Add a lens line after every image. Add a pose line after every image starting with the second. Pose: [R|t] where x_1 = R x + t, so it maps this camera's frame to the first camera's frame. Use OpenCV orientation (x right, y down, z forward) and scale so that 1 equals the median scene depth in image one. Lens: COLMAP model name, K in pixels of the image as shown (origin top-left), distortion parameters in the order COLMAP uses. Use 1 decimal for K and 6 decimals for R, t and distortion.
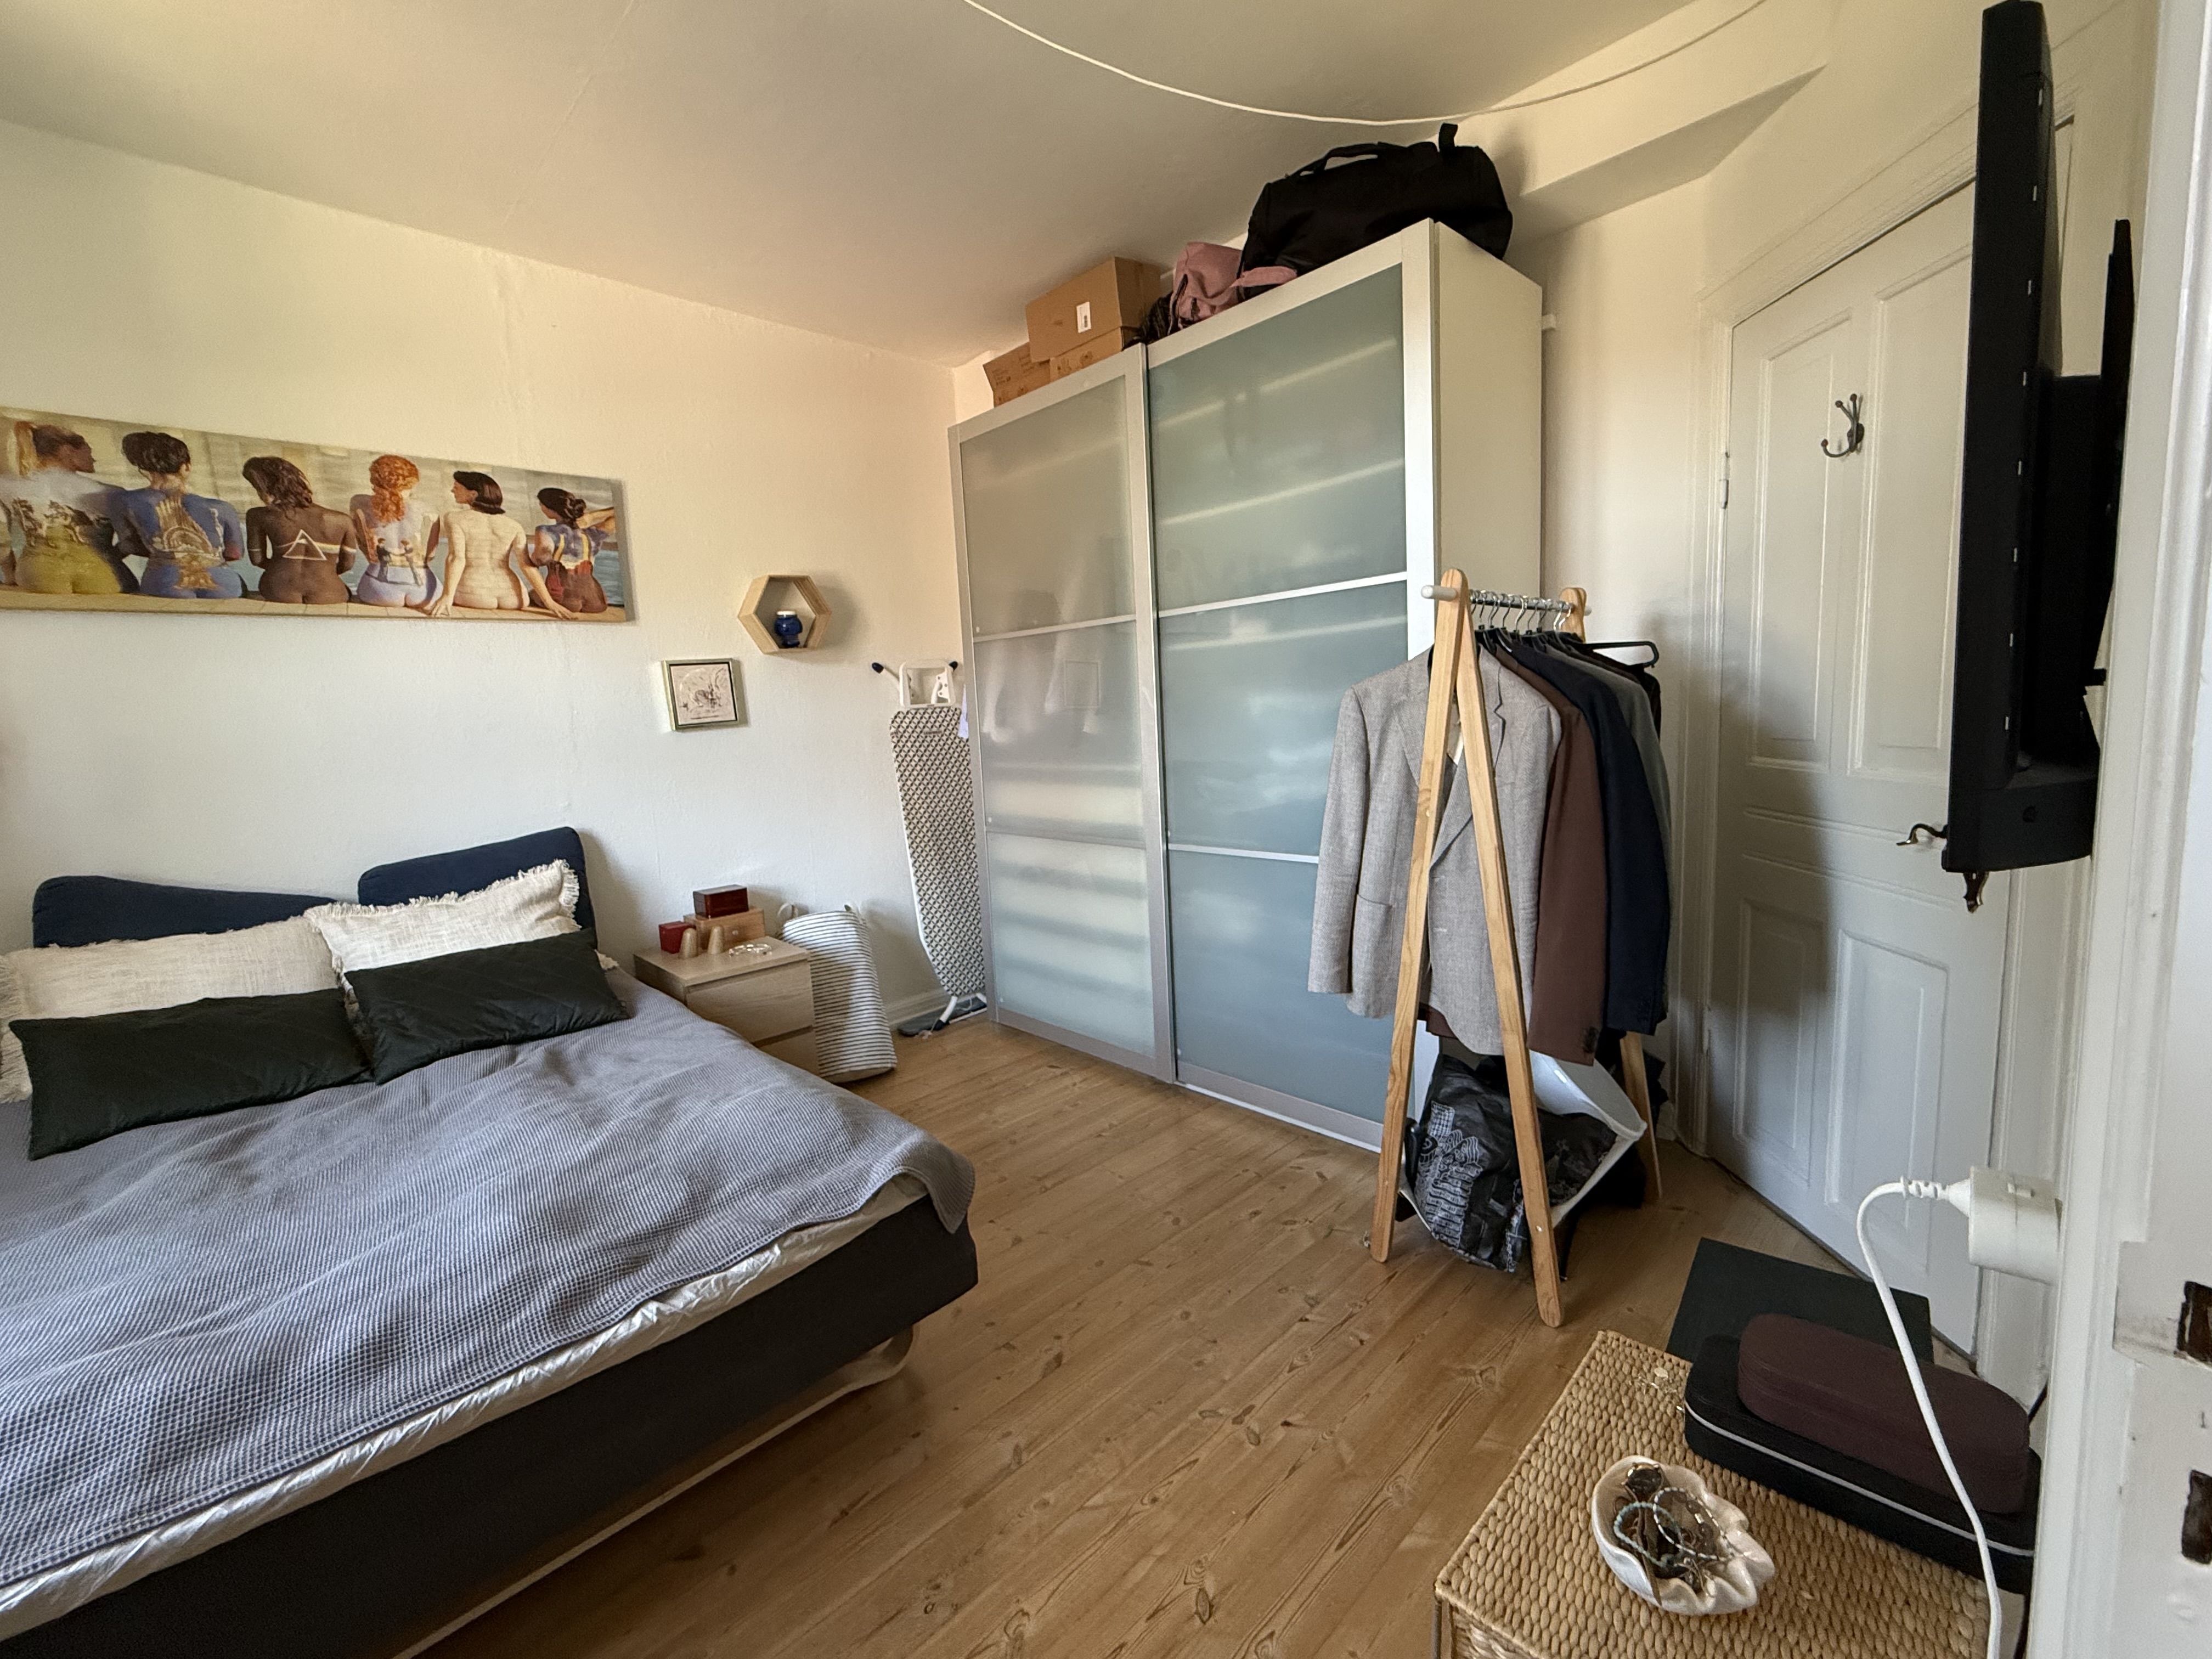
lens RADIAL K [[929.8, 0, 1115.7], [0, 929.8, 828.4], [0, 0, 1]] dist [0.000758, -0.000498]
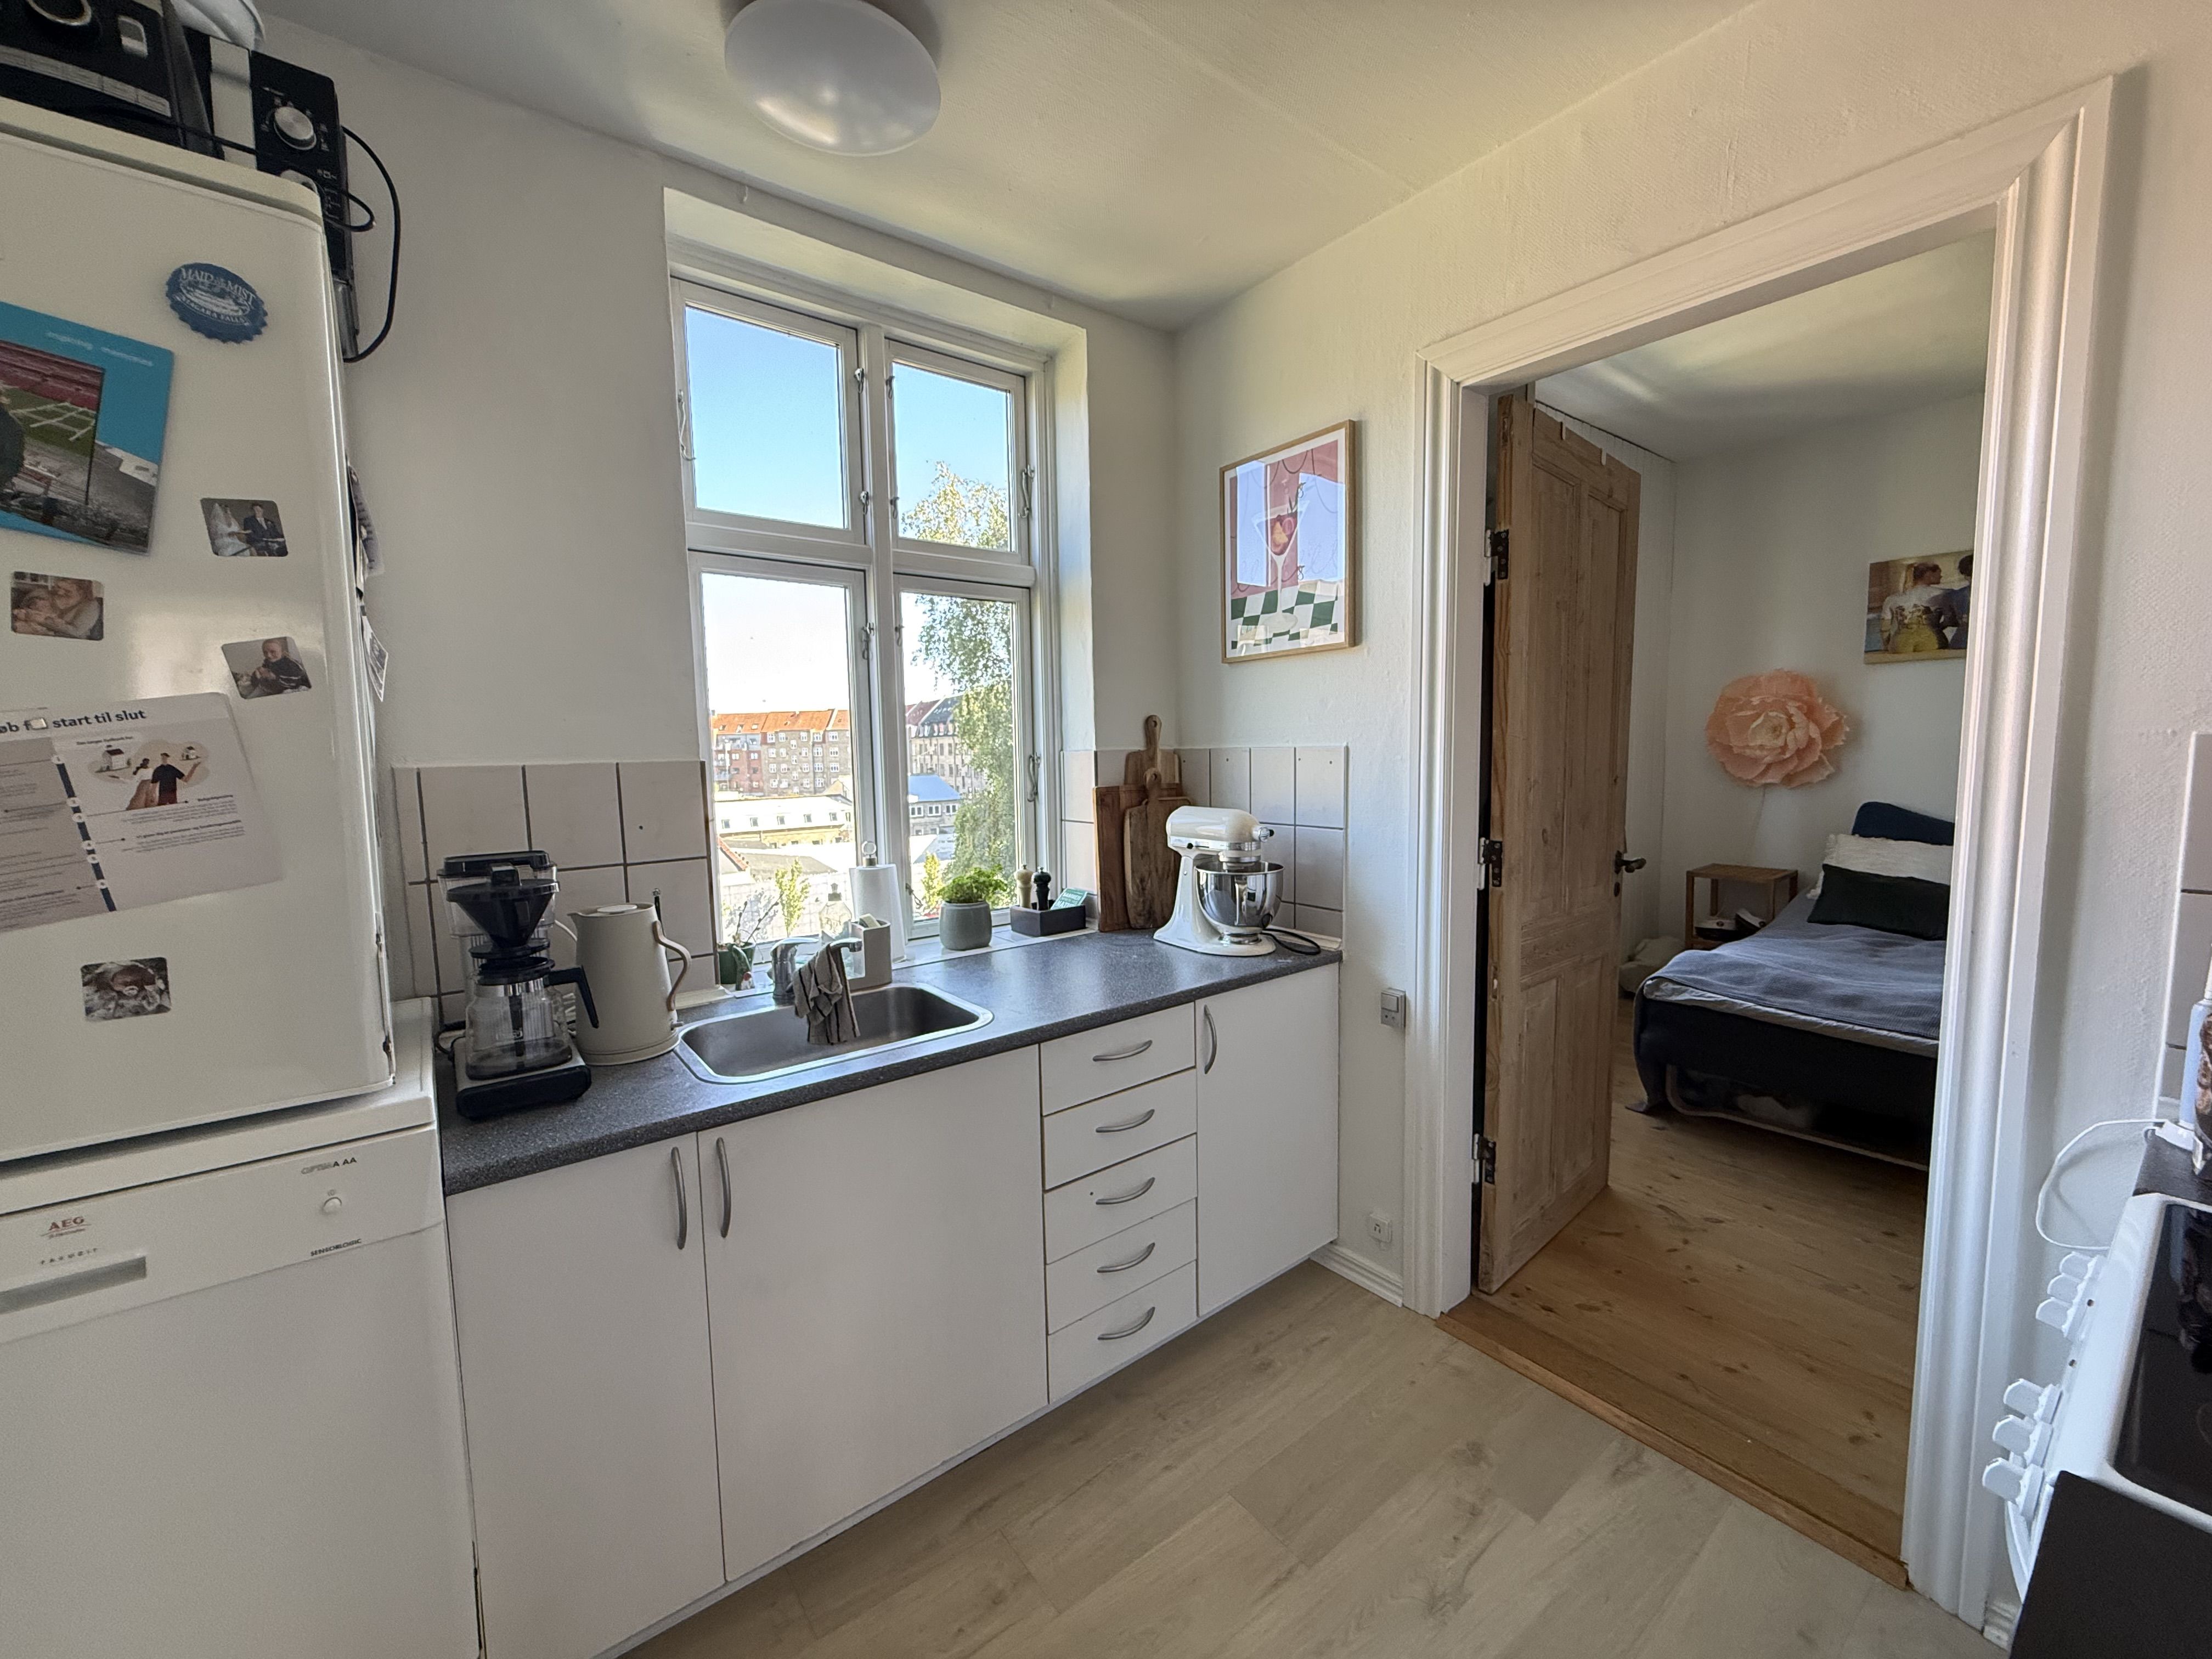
lens RADIAL K [[878.7, 0, 1098.5], [0, 878.7, 830.8], [0, 0, 1]] dist [0.000245, -0.000601]
pose [[-0.115921, 0.148777, -0.982053, 0.725176], [-0.098160, 0.982162, 0.160381, -0.020639], [0.988396, 0.114990, -0.099249, -0.338637]]
